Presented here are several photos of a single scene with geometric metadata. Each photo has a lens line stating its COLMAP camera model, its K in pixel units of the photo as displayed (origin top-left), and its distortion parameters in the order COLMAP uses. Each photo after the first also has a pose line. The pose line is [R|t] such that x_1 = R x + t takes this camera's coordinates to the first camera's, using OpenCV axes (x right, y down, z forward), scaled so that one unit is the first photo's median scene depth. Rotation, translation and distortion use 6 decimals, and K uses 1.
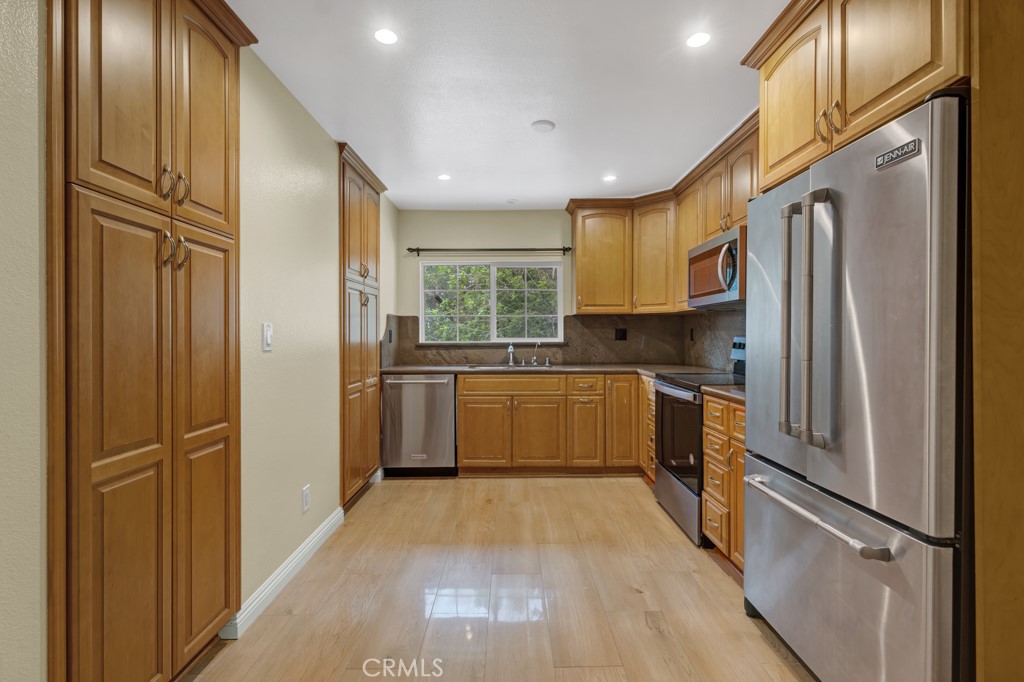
lens RADIAL K [[465.9, 0, 515.8], [0, 465.9, 336.7], [0, 0, 1]] dist [0.004597, -0.001074]
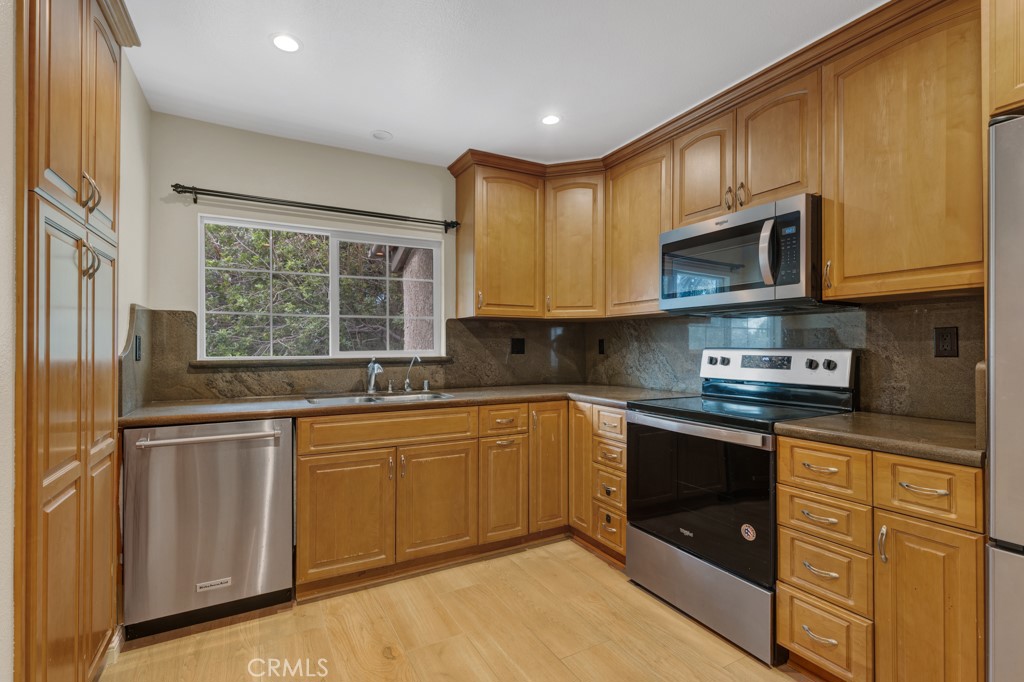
lens RADIAL K [[465.9, 0, 510.4], [0, 465.9, 344.9], [0, 0, 1]] dist [0.004597, -0.001074]
pose [[0.879040, 0.004146, 0.476730, -0.190561], [-0.000364, 0.999968, -0.008025, -0.001110], [-0.476748, 0.006881, 0.879013, 0.447360]]
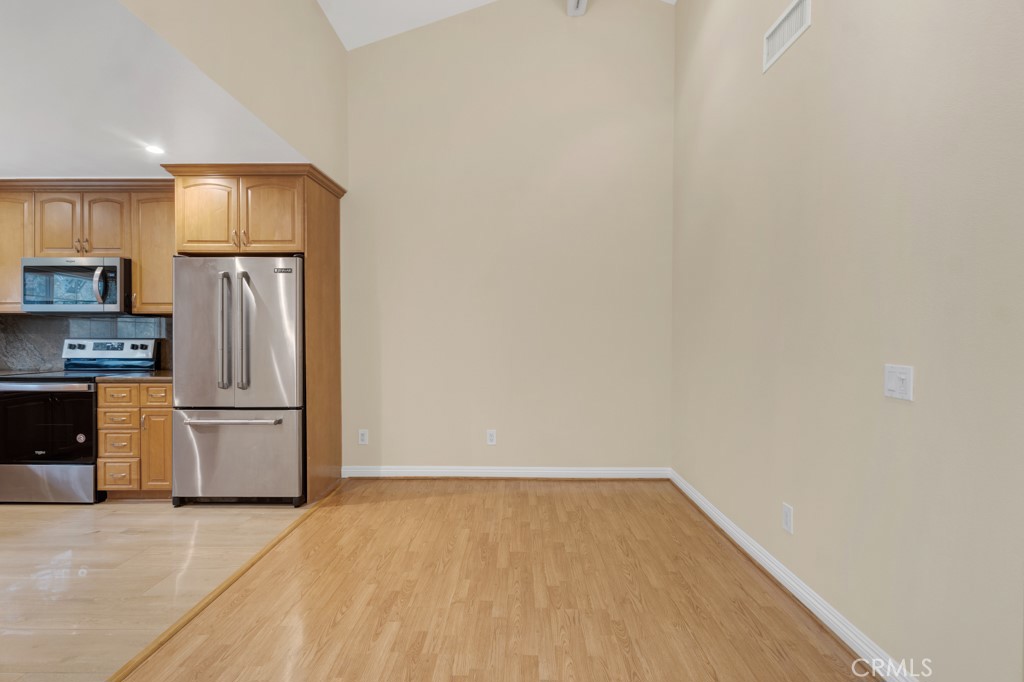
lens RADIAL K [[465.9, 0, 512.0], [0, 465.9, 341.9], [0, 0, 1]] dist [0.004597, -0.001074]
pose [[0.018664, -0.008780, 0.999787, -0.653047], [0.002177, 0.999959, 0.008741, -0.000522], [-0.999823, 0.002013, 0.018682, -0.128221]]
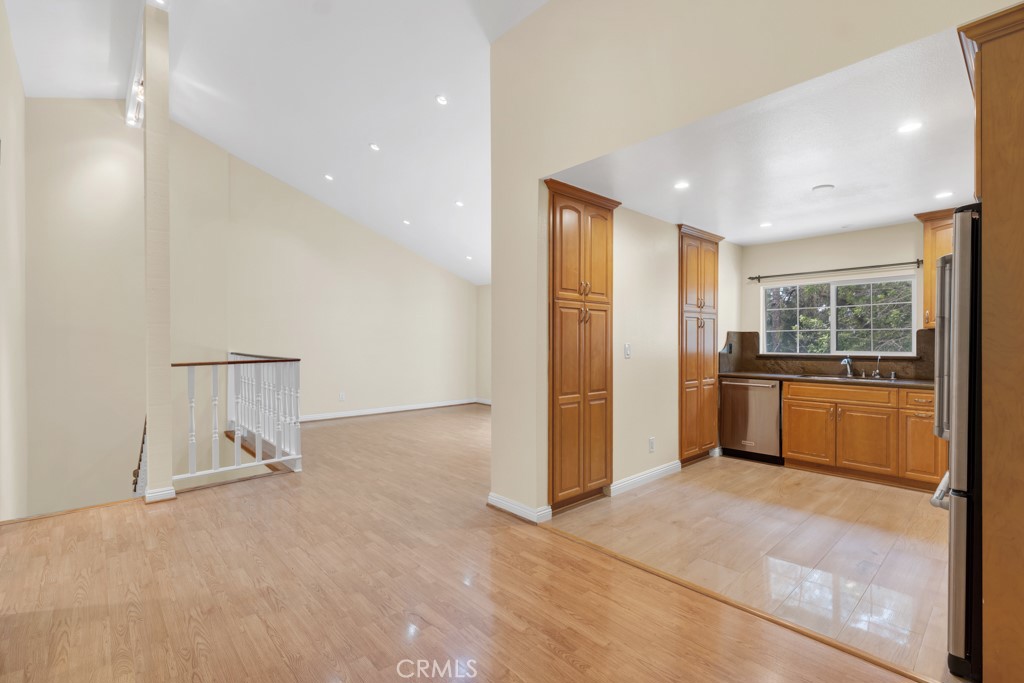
lens RADIAL K [[465.9, 0, 508.5], [0, 465.9, 341.4], [0, 0, 1]] dist [0.004597, -0.001074]
pose [[0.664699, 0.003274, -0.747104, 0.350394], [-0.004758, 0.999989, 0.000149, -0.021966], [0.747096, 0.003456, 0.664707, -0.389120]]
